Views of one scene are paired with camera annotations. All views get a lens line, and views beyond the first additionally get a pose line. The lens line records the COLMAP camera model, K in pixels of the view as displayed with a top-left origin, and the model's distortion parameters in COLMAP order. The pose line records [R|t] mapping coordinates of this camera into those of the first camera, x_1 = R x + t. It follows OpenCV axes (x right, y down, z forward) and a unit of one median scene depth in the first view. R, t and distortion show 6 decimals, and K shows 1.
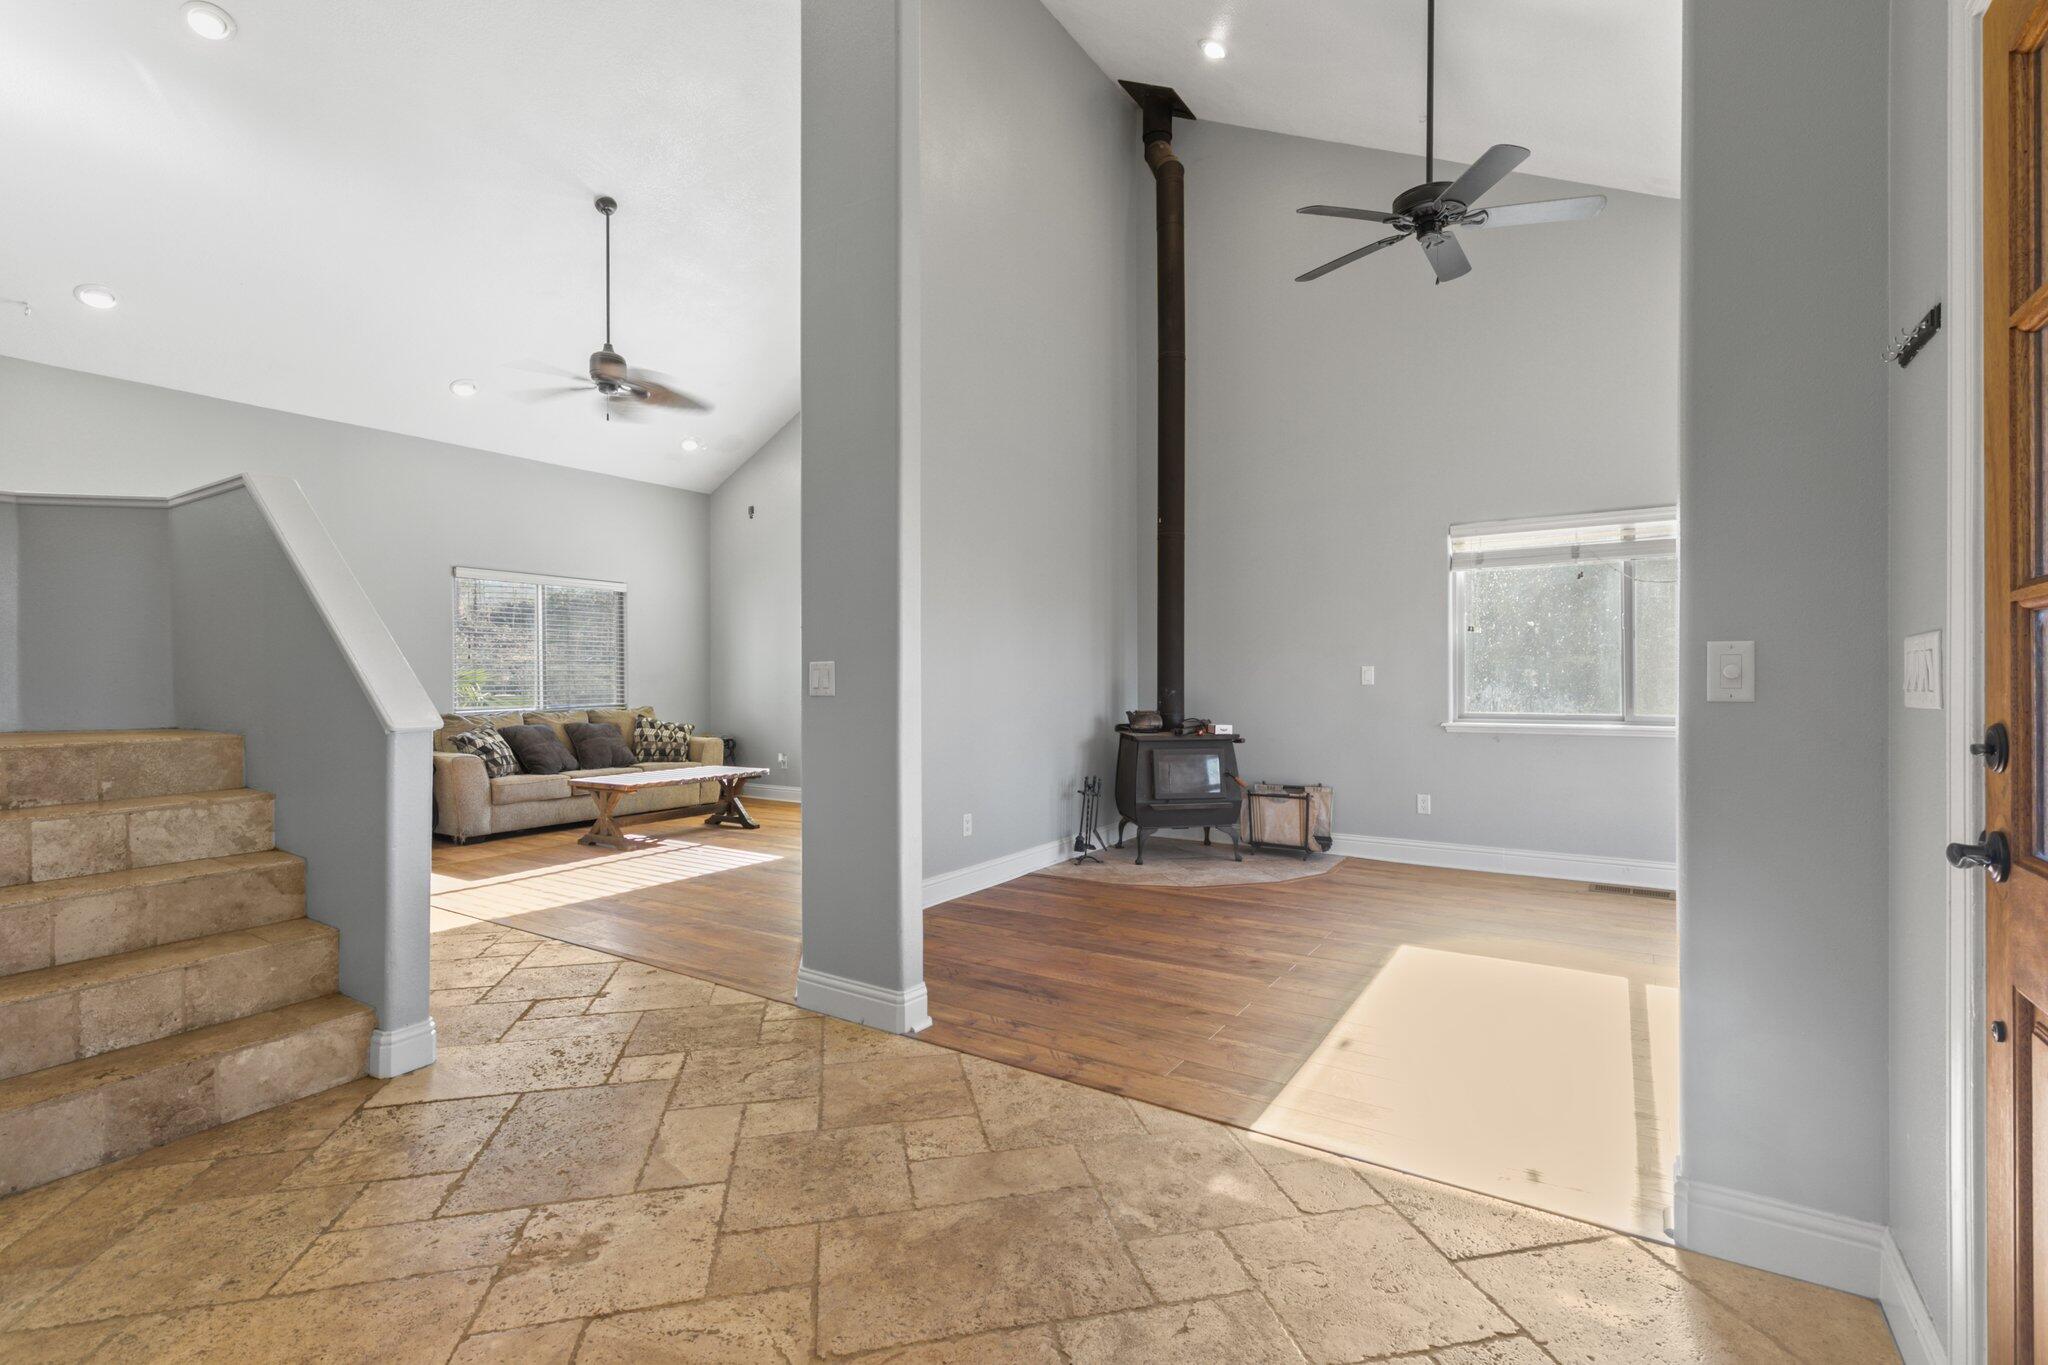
lens RADIAL K [[915.9, 0, 1040.9], [0, 915.9, 685.1], [0, 0, 1]] dist [0.001941, -0.003034]
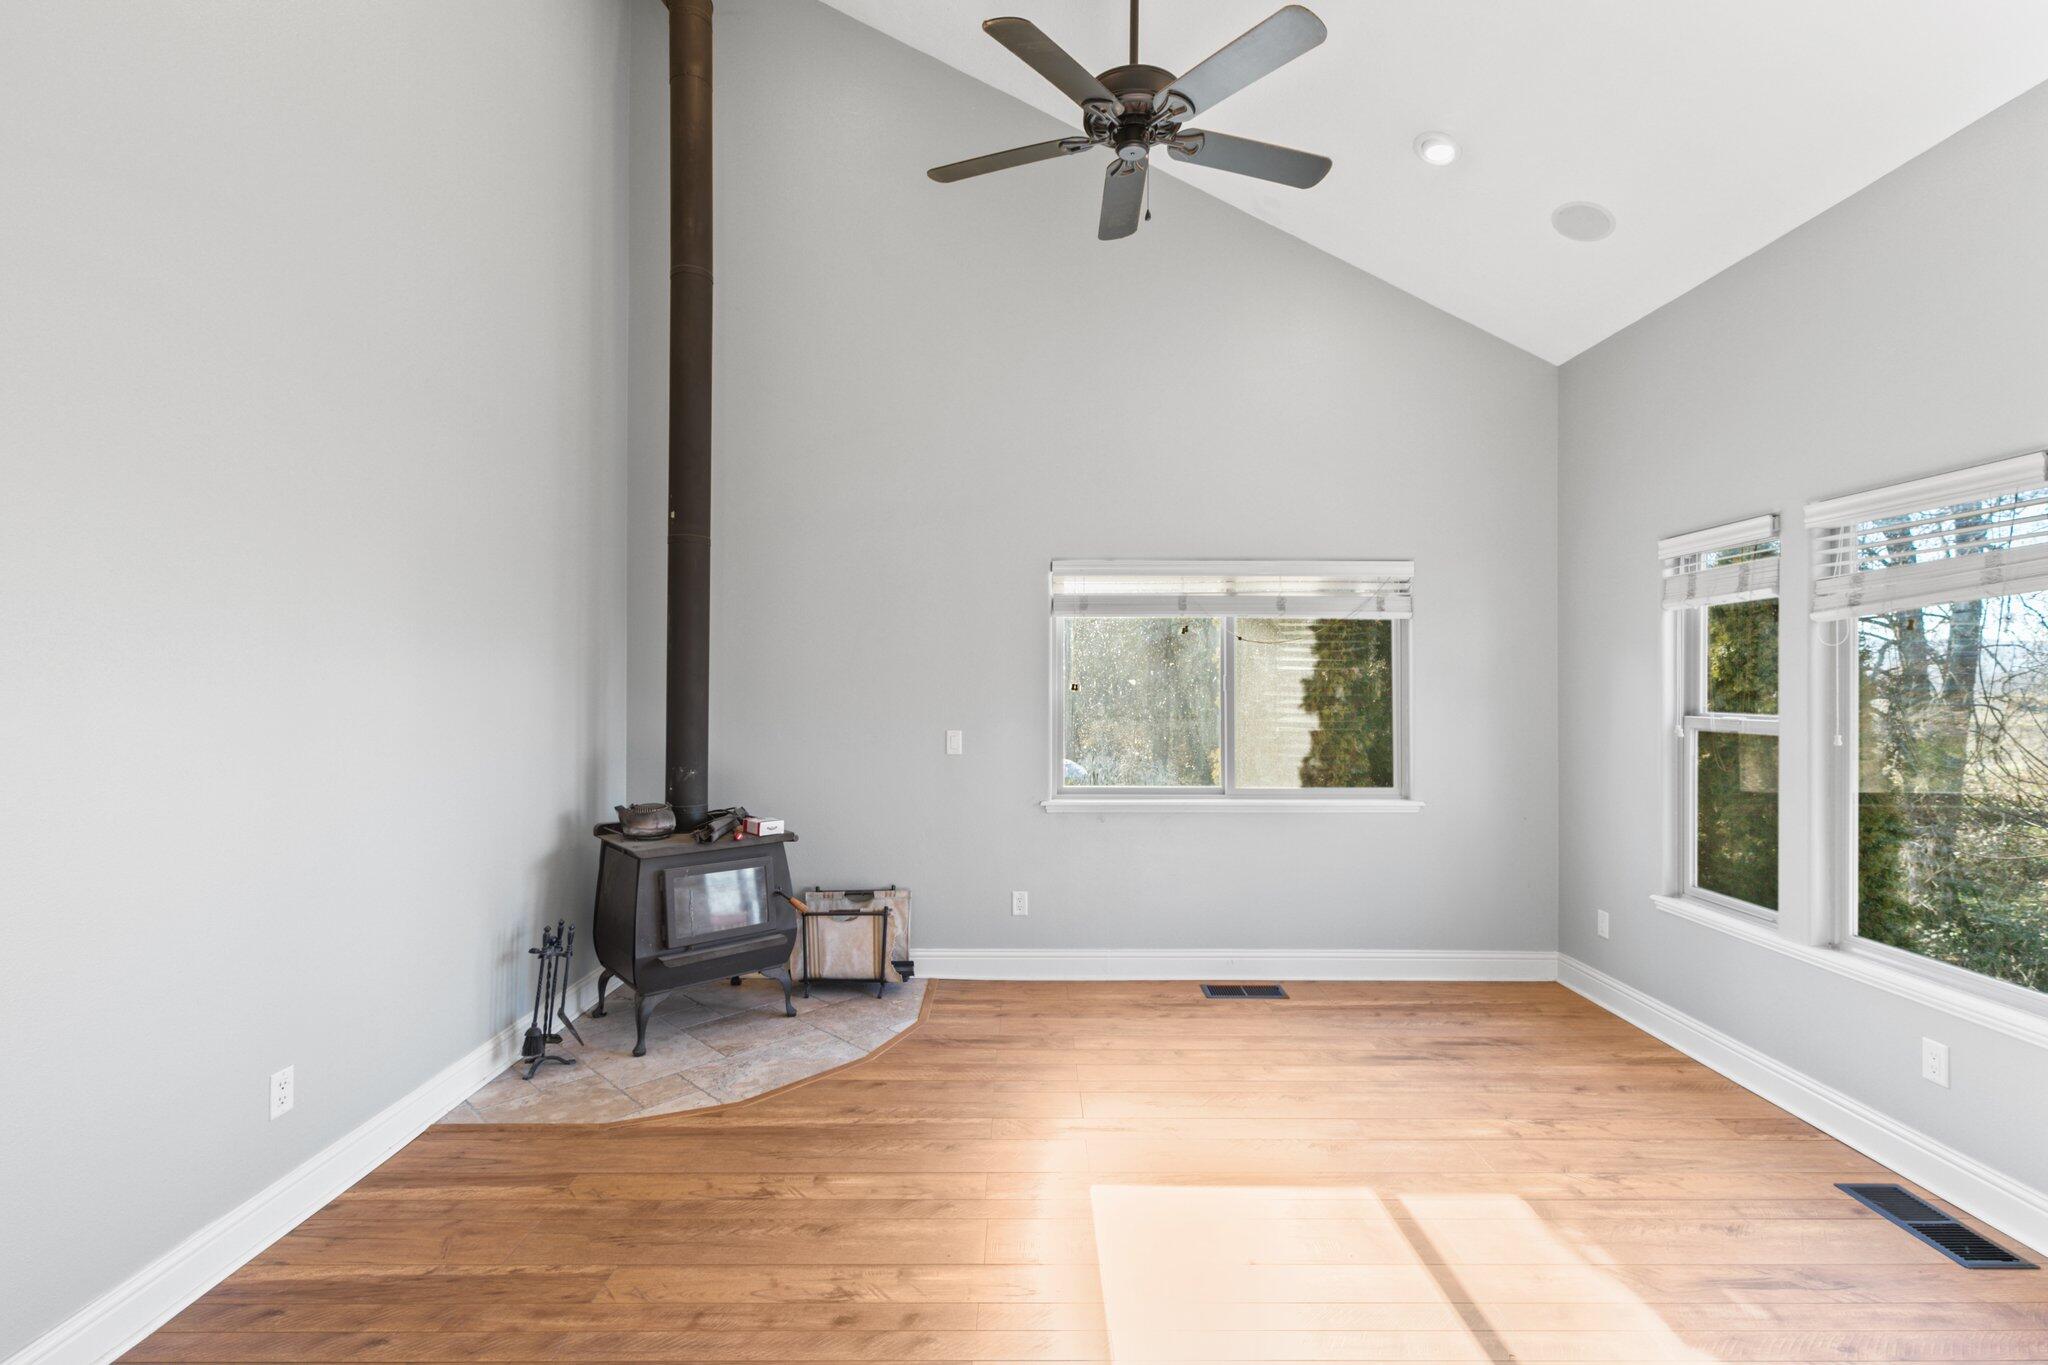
lens RADIAL K [[915.9, 0, 1035.8], [0, 915.9, 686.8], [0, 0, 1]] dist [0.001941, -0.003034]
pose [[0.842675, 0.008037, 0.538362, -0.004476], [-0.003996, 0.999954, -0.008673, -0.049323], [-0.538407, 0.005157, 0.842669, 0.292818]]
